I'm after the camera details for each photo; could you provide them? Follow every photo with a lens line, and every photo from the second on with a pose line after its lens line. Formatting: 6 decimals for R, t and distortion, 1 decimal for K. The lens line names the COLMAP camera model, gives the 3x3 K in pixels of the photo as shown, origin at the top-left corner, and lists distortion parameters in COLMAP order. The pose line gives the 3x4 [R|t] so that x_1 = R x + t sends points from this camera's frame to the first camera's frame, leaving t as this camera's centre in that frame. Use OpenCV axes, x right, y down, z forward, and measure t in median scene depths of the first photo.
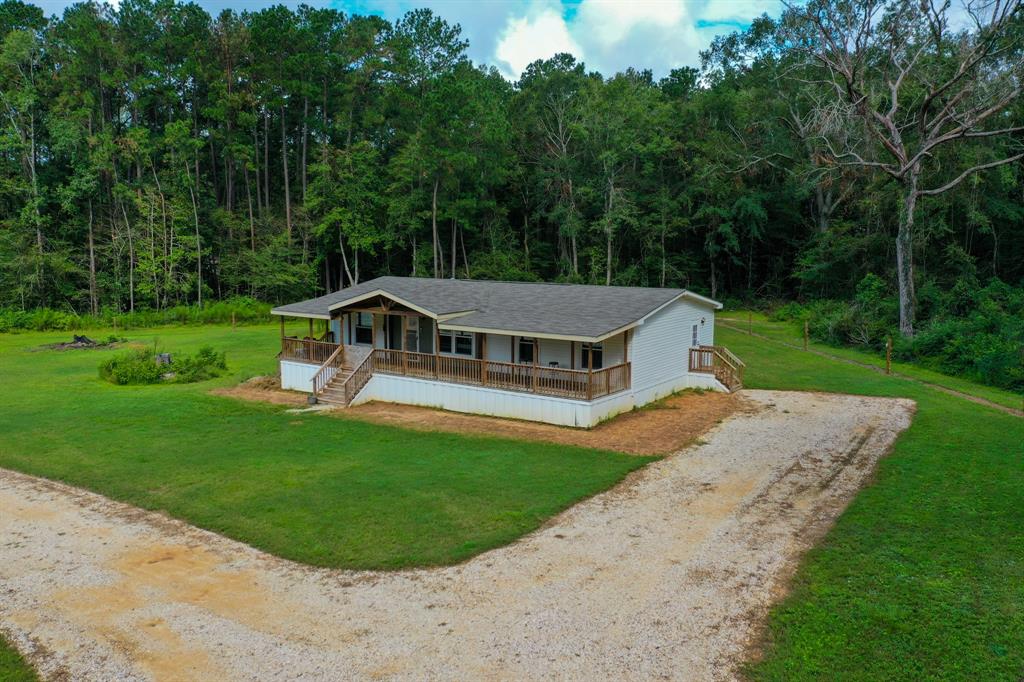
lens RADIAL K [[808.9, 0, 508.7], [0, 808.9, 342.5], [0, 0, 1]] dist [-0.018092, 0.028811]
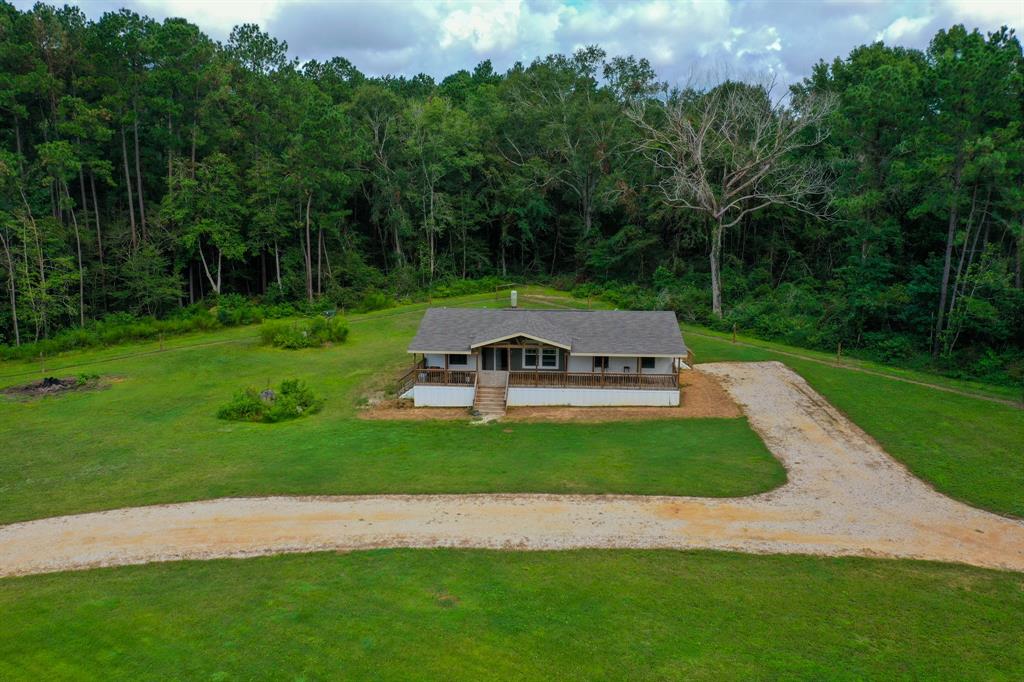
lens RADIAL K [[808.9, 0, 516.9], [0, 808.9, 339.8], [0, 0, 1]] dist [-0.018092, 0.028811]
pose [[0.858311, -0.113100, 0.500511, -0.680520], [0.069484, 0.992040, 0.105014, -0.156033], [-0.508404, -0.055357, 0.859338, -0.202891]]
